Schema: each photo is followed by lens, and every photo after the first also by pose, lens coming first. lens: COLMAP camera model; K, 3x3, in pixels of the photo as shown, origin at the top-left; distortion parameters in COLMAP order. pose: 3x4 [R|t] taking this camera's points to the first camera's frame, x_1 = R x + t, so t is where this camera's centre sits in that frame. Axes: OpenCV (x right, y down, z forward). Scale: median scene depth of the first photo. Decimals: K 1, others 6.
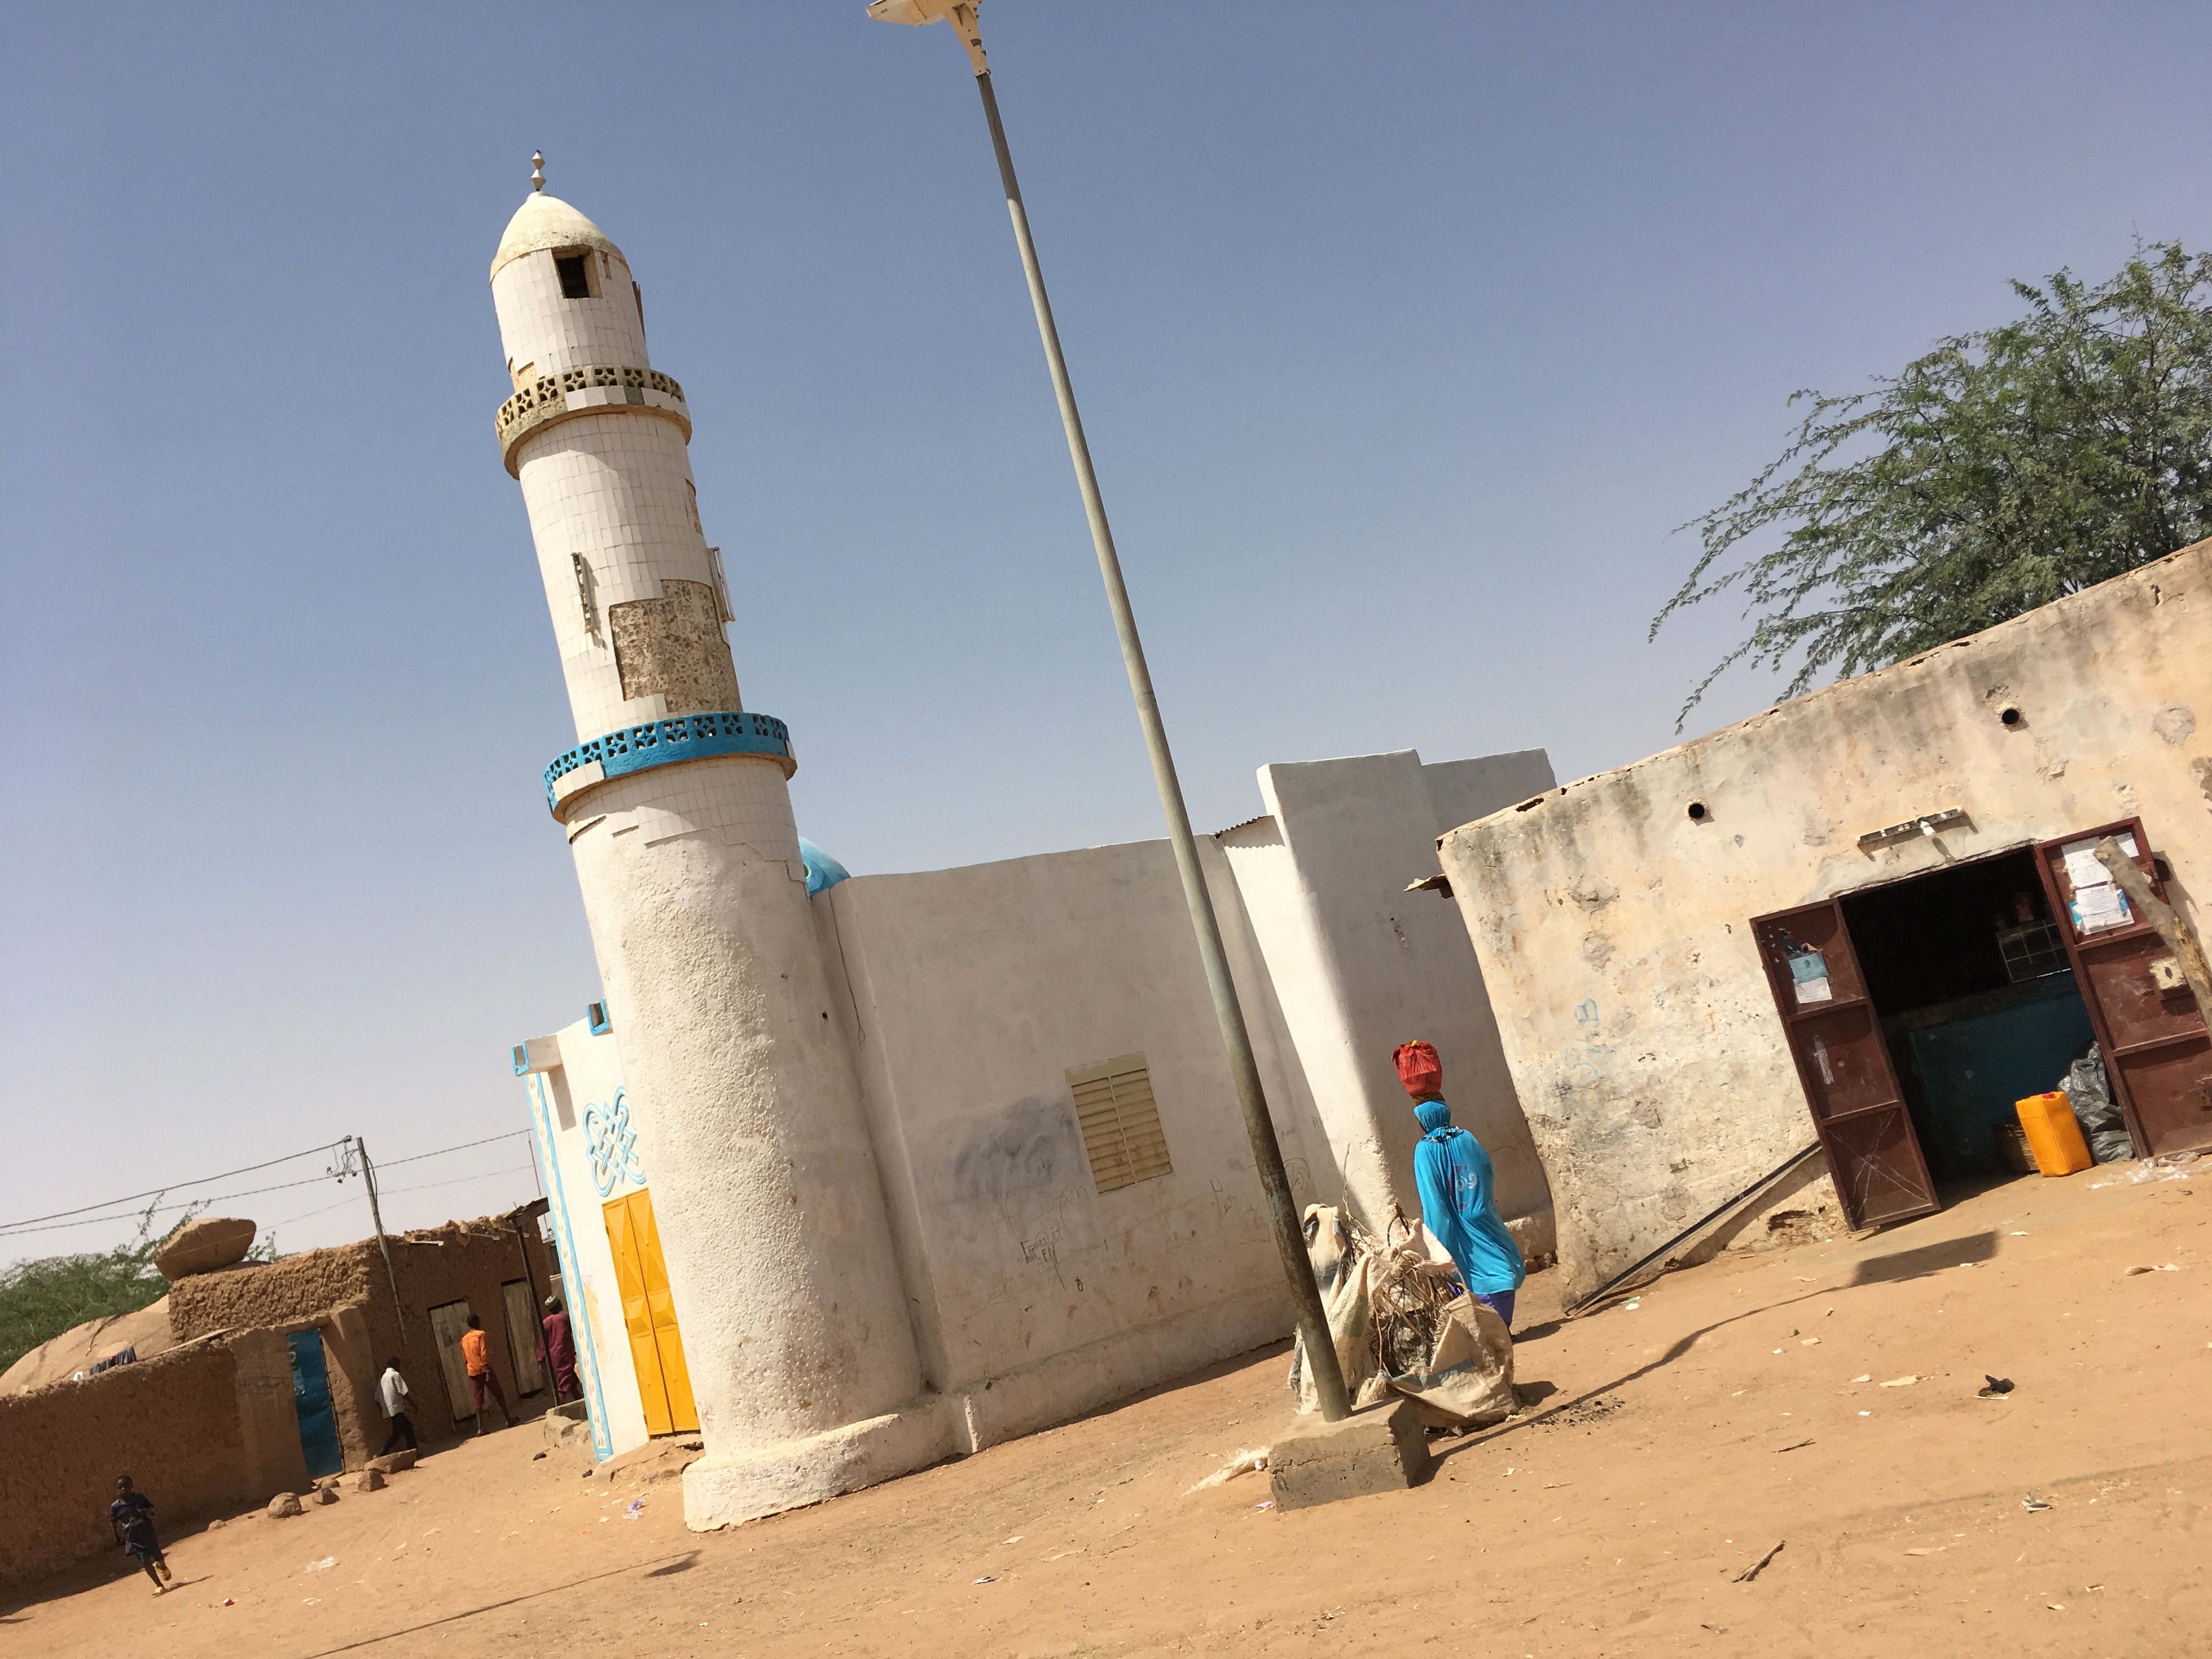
lens RADIAL K [[1783.1, 0, 1106.0], [0, 1783.1, 829.5], [0, 0, 1]] dist [0.034210, -0.005902]
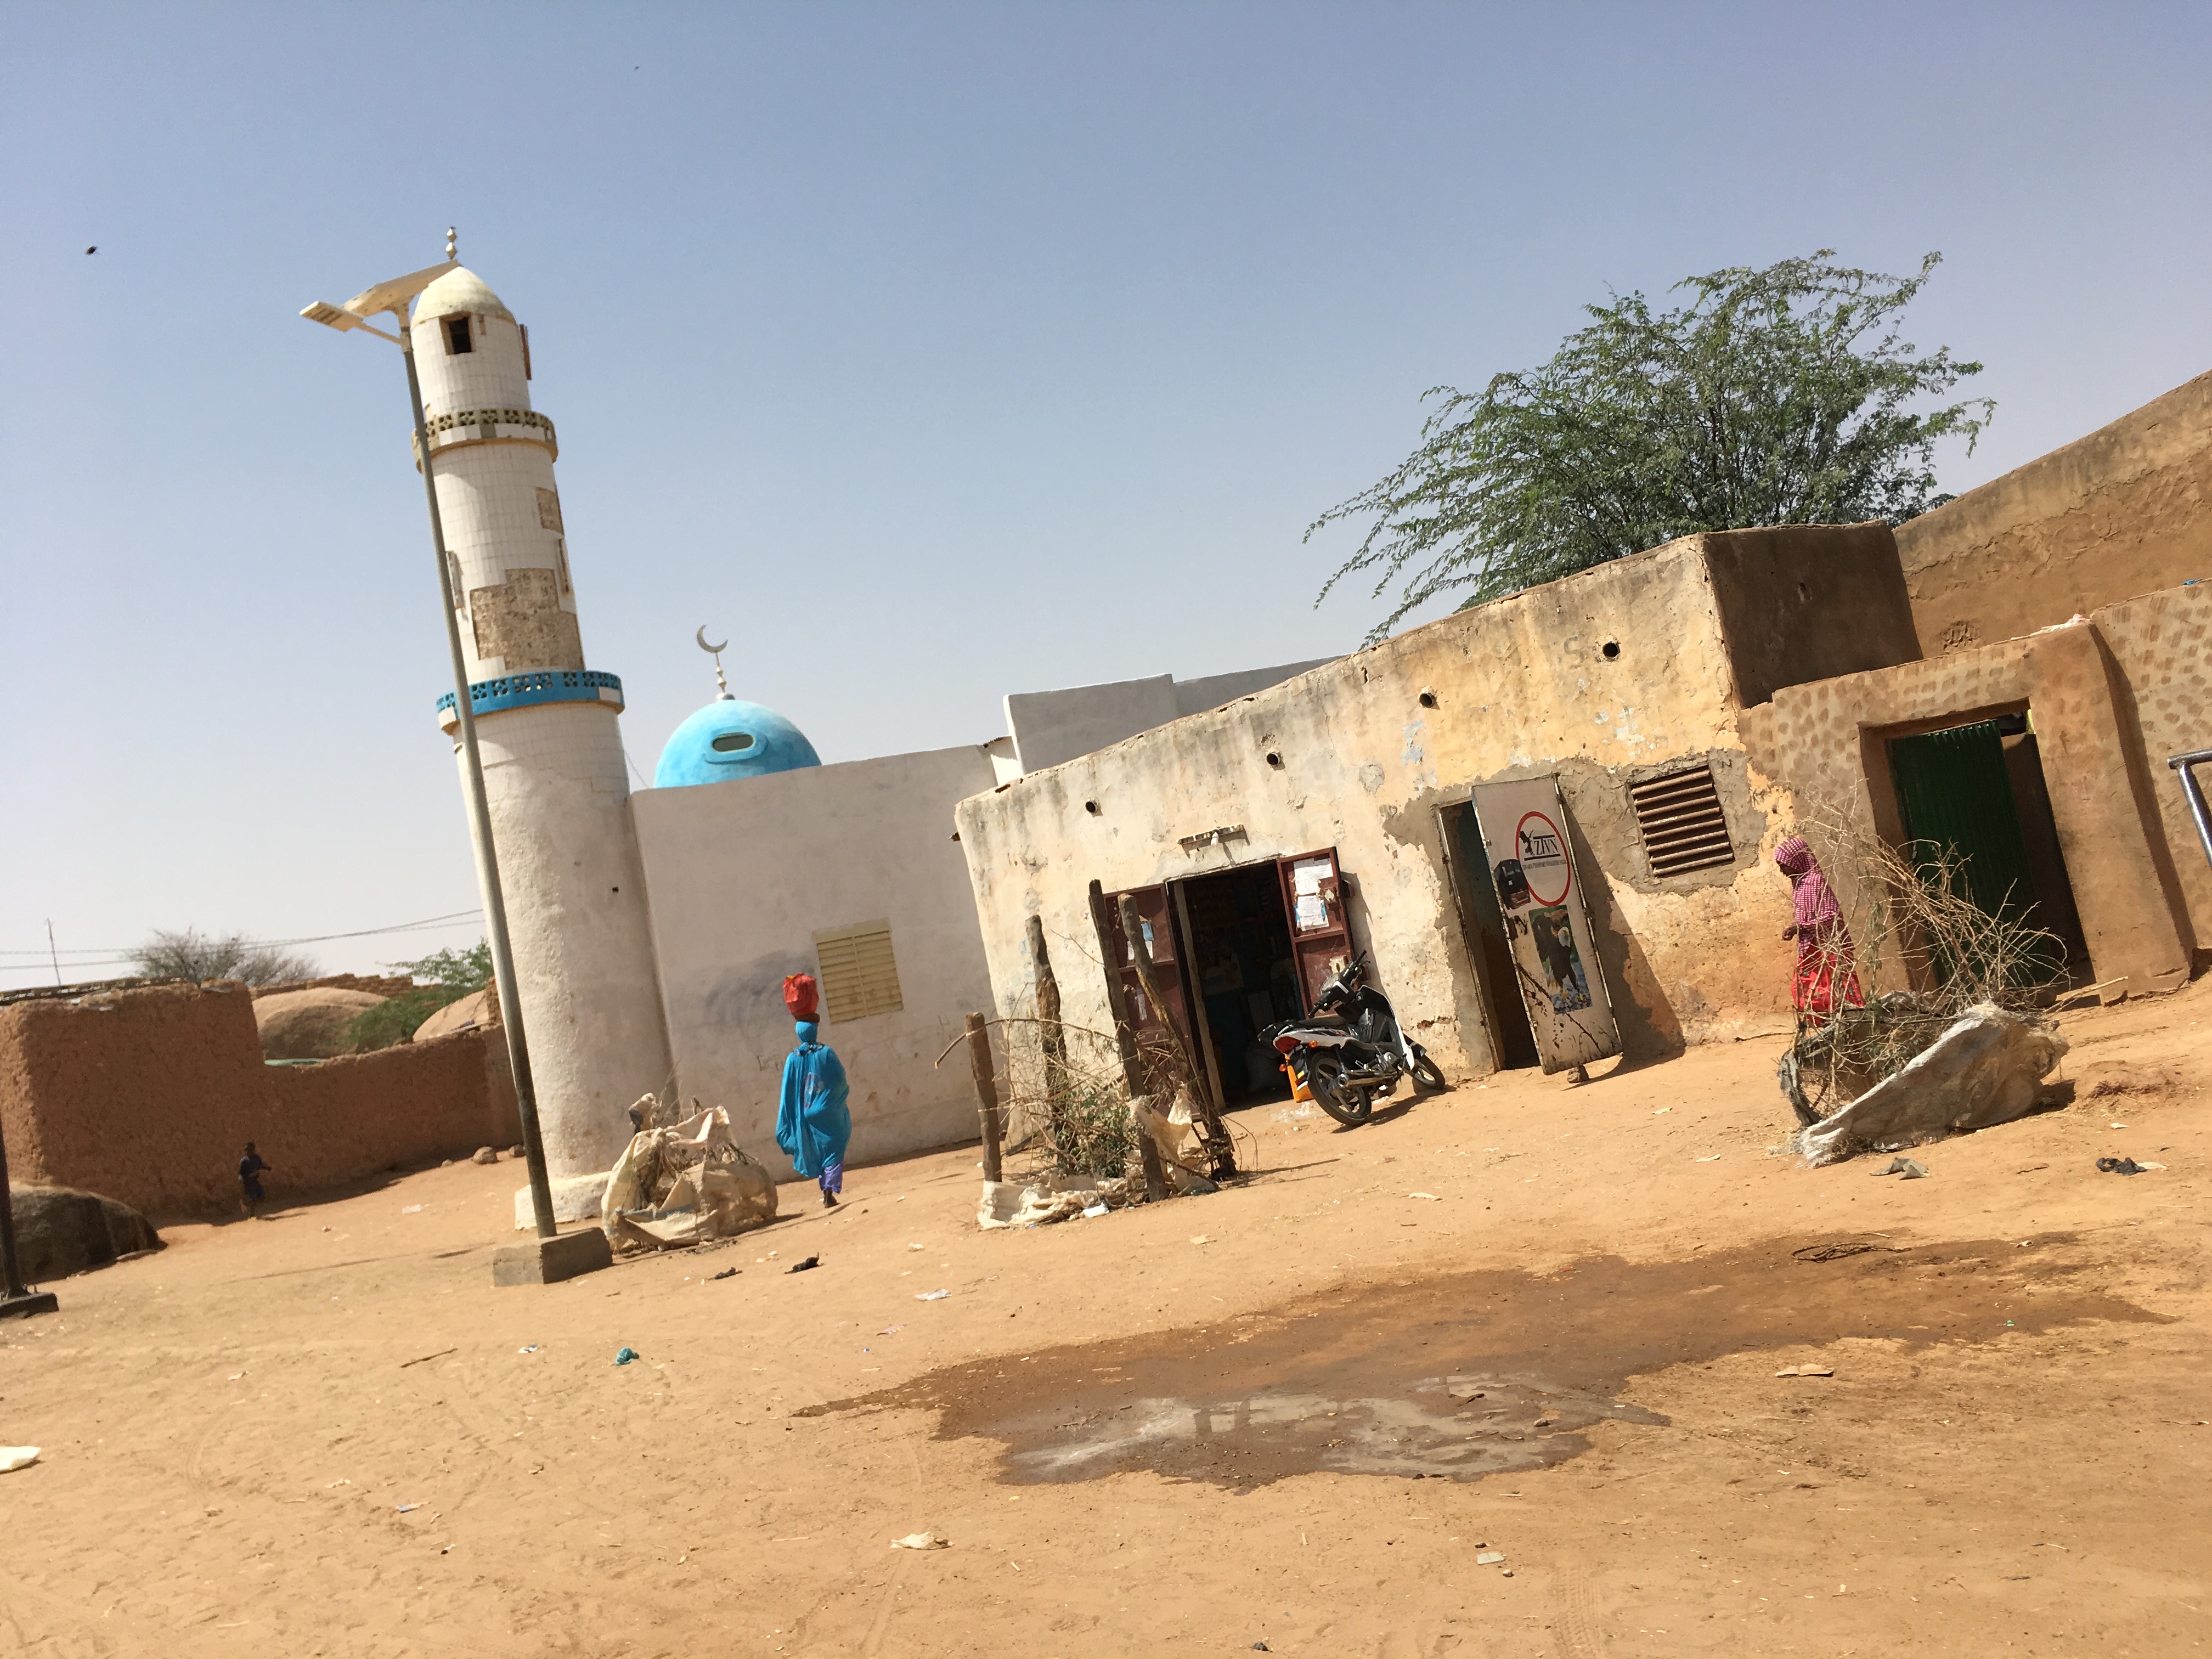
lens RADIAL K [[1712.8, 0, 1106.0], [0, 1712.8, 829.5], [0, 0, 1]] dist [0.004292, 0.000094]
pose [[0.964773, 0.055581, -0.257147, 0.595322], [-0.012352, 0.985920, 0.166760, -0.182955], [0.262795, -0.157709, 0.951875, -0.182470]]
